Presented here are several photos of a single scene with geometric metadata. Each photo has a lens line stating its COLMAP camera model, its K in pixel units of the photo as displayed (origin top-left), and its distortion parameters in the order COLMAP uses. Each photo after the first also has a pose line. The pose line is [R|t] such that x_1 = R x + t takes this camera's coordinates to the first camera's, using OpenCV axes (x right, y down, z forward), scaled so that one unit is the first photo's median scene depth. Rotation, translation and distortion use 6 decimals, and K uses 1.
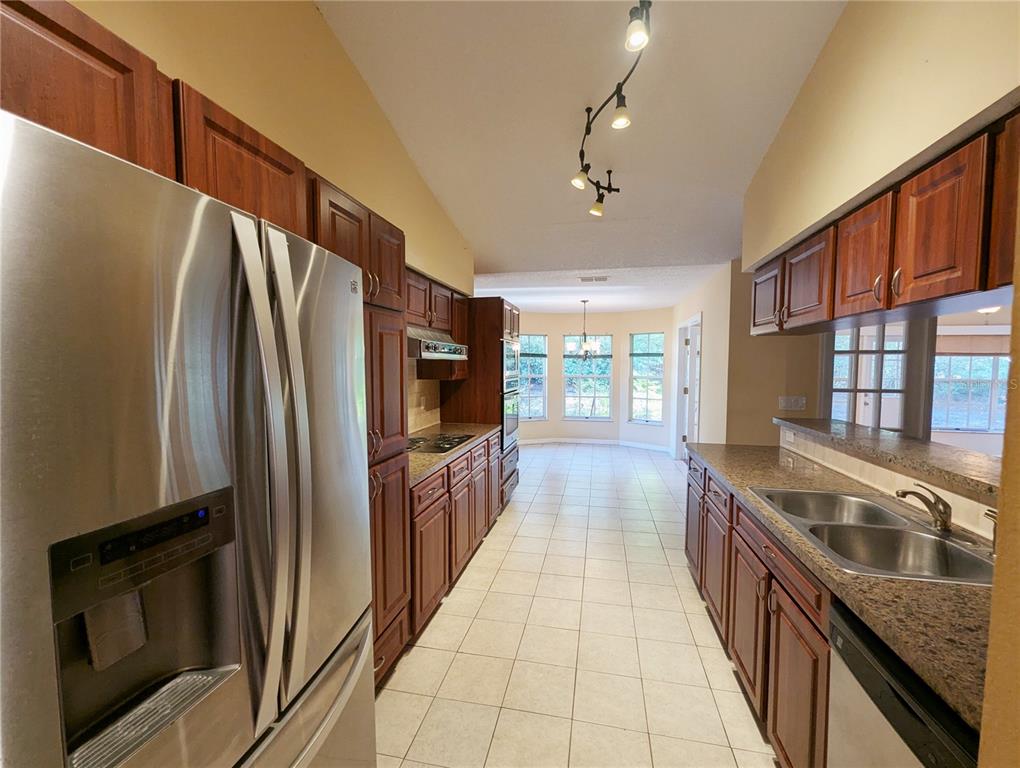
lens RADIAL K [[425.0, 0, 511.6], [0, 425.0, 387.2], [0, 0, 1]] dist [0.001976, 0.000237]
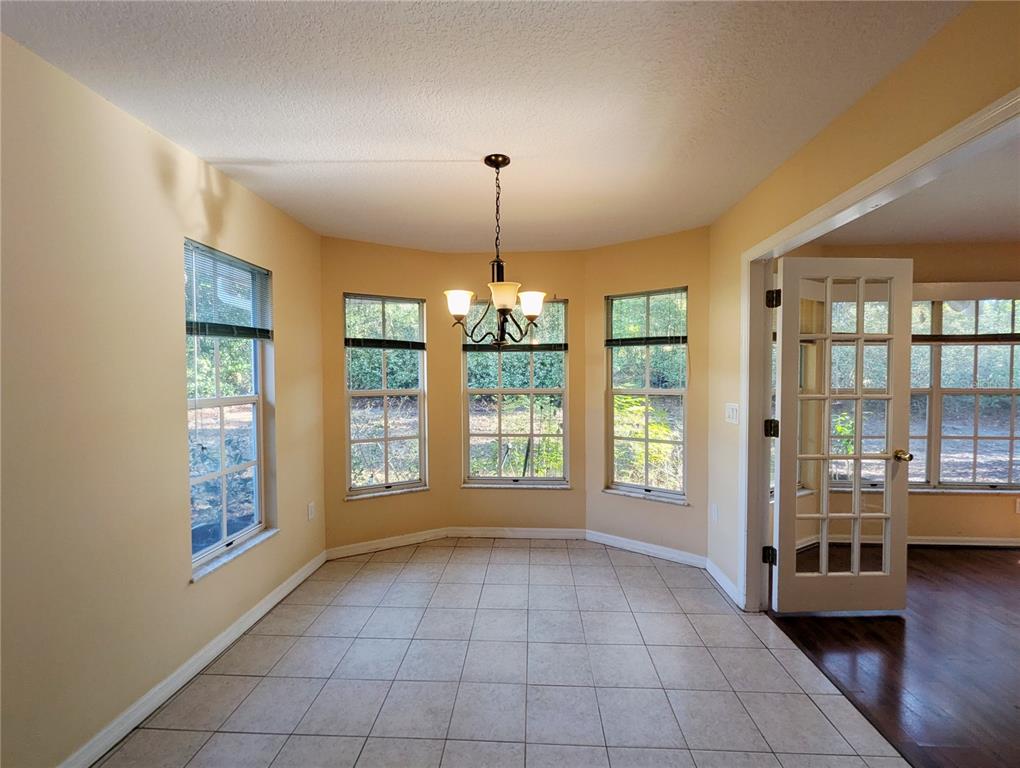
lens RADIAL K [[425.0, 0, 511.6], [0, 425.0, 387.2], [0, 0, 1]] dist [0.001976, 0.000237]
pose [[0.988876, -0.012722, 0.148196, 0.130447], [0.016770, 0.999519, -0.026100, -0.021780], [-0.147792, 0.028295, 0.988614, 0.670563]]
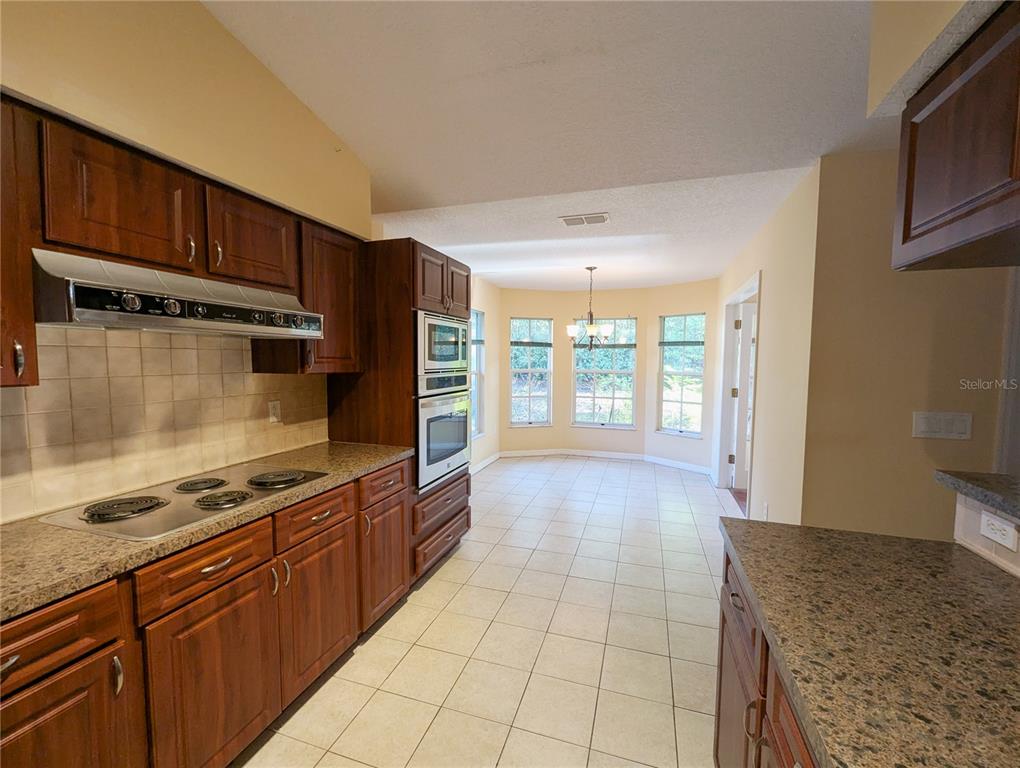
lens RADIAL K [[425.0, 0, 511.6], [0, 425.0, 387.2], [0, 0, 1]] dist [0.001976, 0.000237]
pose [[0.994548, 0.012106, -0.103577, 0.111934], [-0.010896, 0.999866, 0.012245, -0.005340], [0.103712, -0.011049, 0.994546, 0.252414]]
